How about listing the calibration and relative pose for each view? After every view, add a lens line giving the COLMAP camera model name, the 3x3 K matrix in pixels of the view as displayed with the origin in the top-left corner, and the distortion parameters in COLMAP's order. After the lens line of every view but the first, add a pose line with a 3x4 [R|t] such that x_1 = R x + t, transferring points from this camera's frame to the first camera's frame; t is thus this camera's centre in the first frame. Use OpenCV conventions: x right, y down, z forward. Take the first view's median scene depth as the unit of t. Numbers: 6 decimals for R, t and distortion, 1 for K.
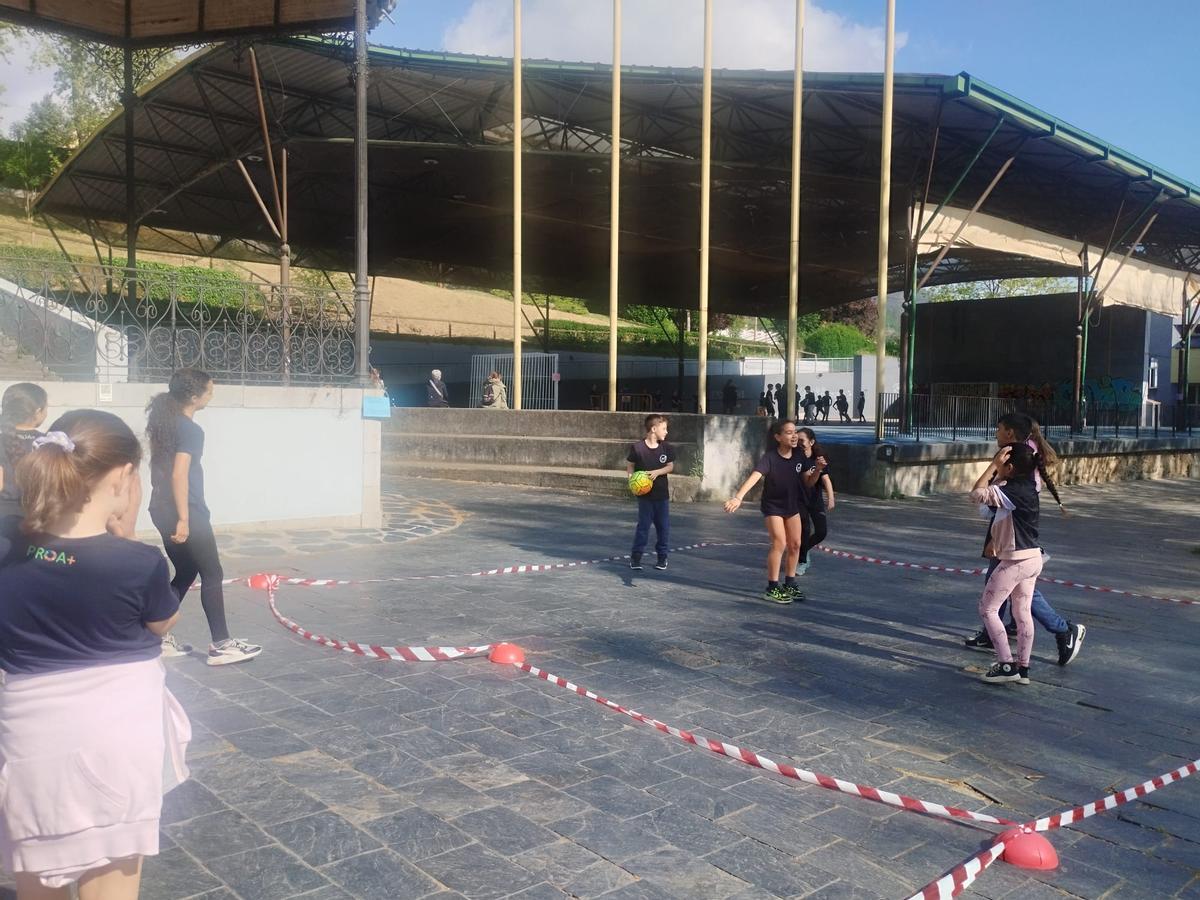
lens RADIAL K [[1038.5, 0, 614.8], [0, 1038.5, 452.3], [0, 0, 1]] dist [0.075441, -0.097407]
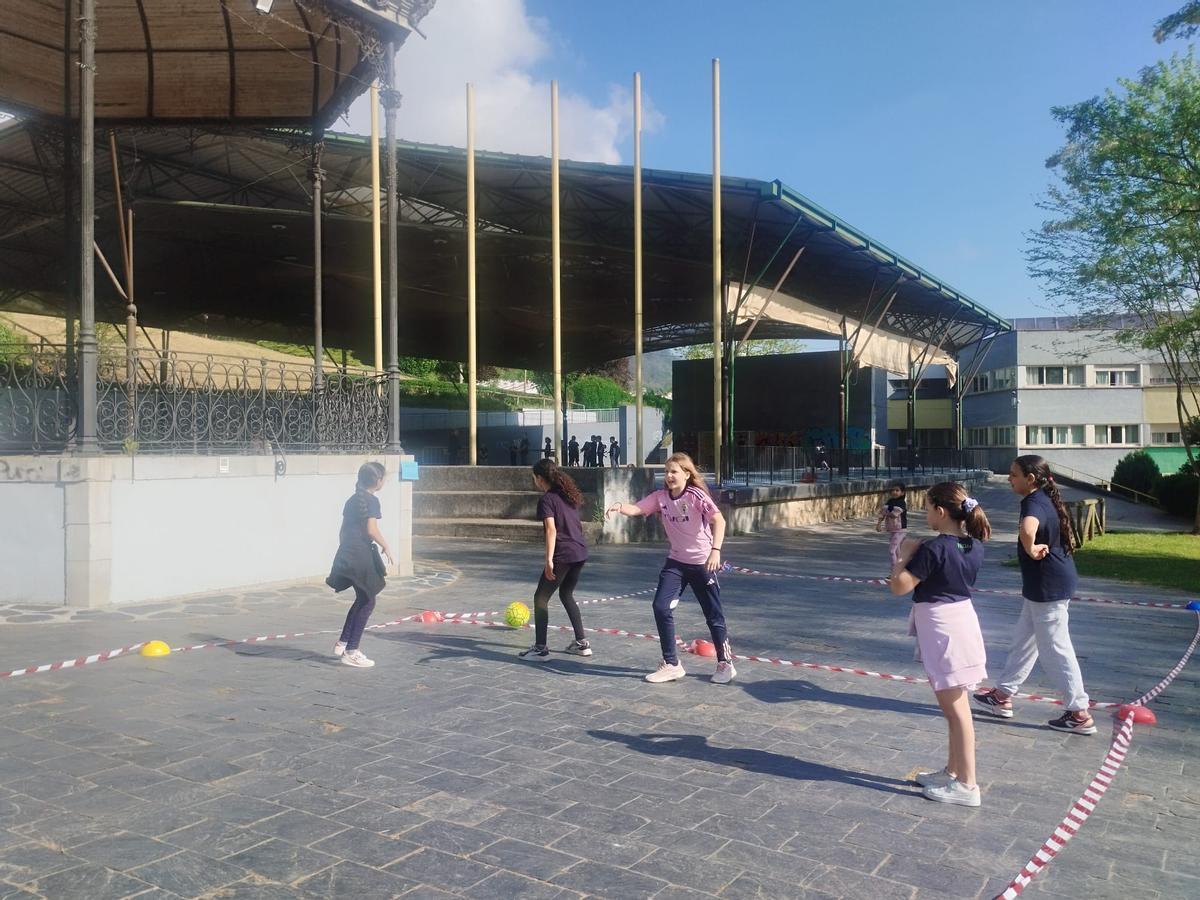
lens RADIAL K [[1054.3, 0, 611.8], [0, 1054.3, 447.7], [0, 0, 1]] dist [0.071056, -0.092306]
pose [[0.962847, -0.017156, 0.269503, -0.160740], [0.030159, 0.998568, -0.044181, -0.005025], [-0.268359, 0.050668, 0.961986, -0.092054]]
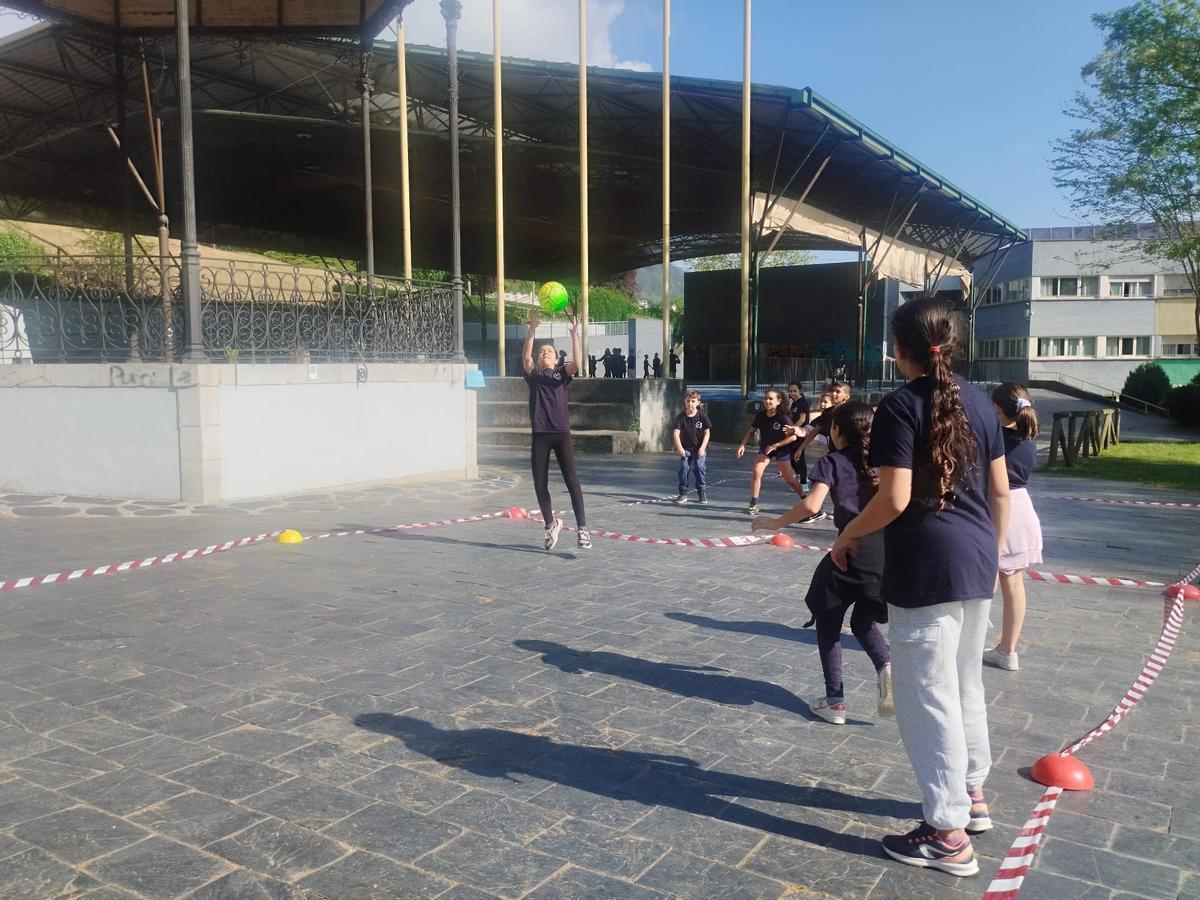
lens RADIAL K [[1061.1, 0, 604.5], [0, 1061.1, 462.7], [0, 0, 1]] dist [0.074064, -0.098106]
pose [[0.963121, -0.042127, 0.265750, -0.203526], [0.029763, 0.998286, 0.050382, -0.001999], [-0.267417, -0.040614, 0.962725, -0.114060]]
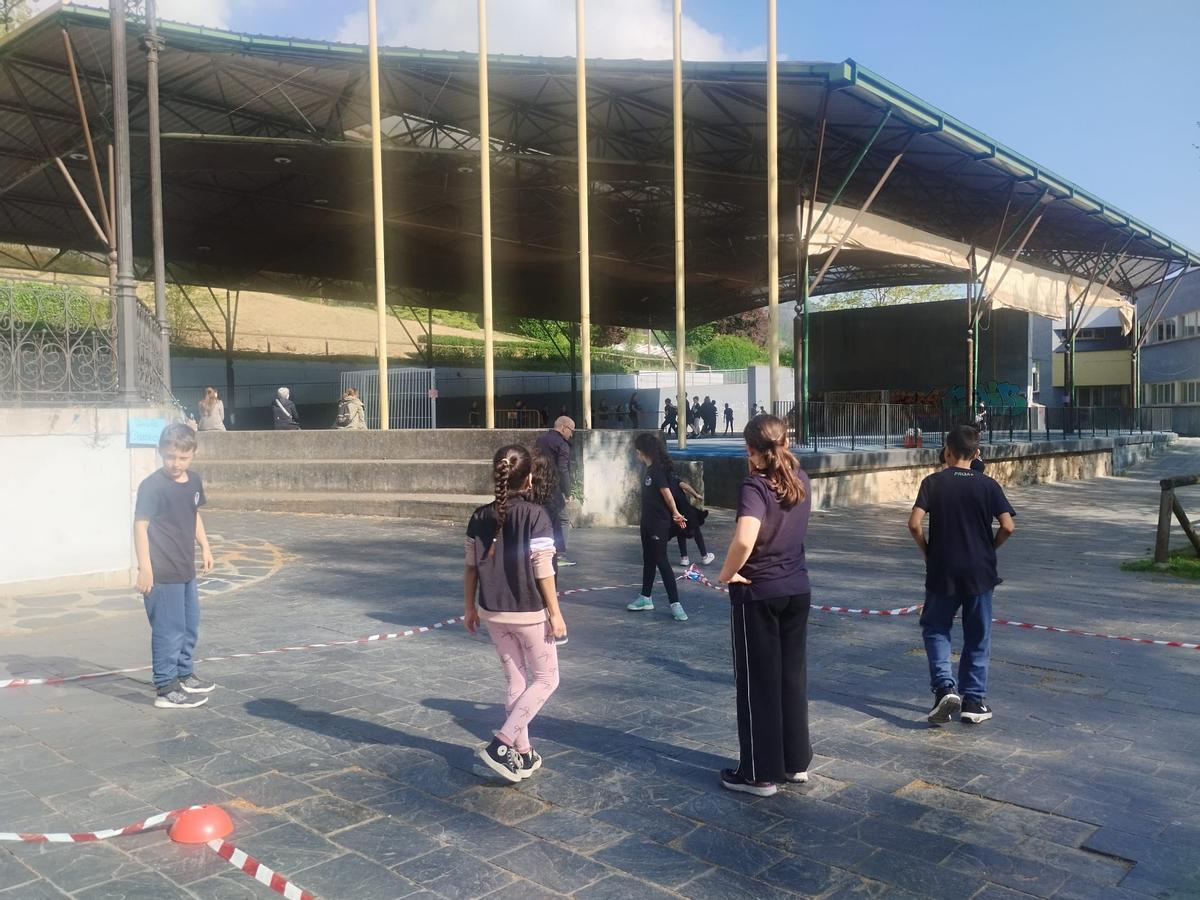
lens RADIAL K [[1018.6, 0, 620.9], [0, 1018.6, 448.8], [0, 0, 1]] dist [0.070386, -0.079563]
pose [[0.994767, -0.029381, 0.097854, 0.024058], [0.031222, 0.999362, -0.017333, -0.002838], [-0.097283, 0.020297, 0.995050, 0.095478]]
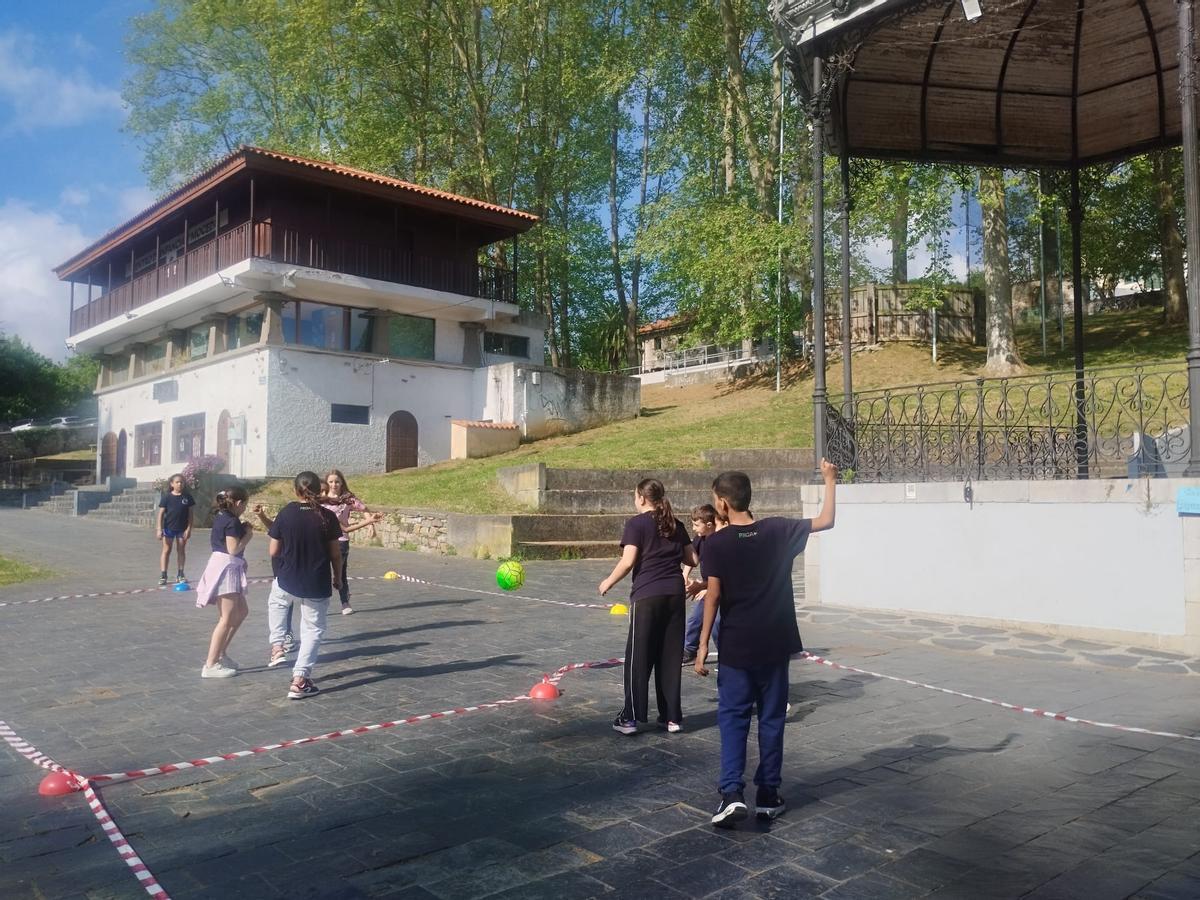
lens RADIAL K [[1062.0, 0, 615.9], [0, 1062.0, 449.4], [0, 0, 1]] dist [0.074504, -0.100546]
pose [[-0.062552, -0.067114, -0.995783, 0.302839], [-0.046863, 0.996833, -0.064241, -0.004322], [0.996941, 0.042647, -0.065499, 0.300483]]
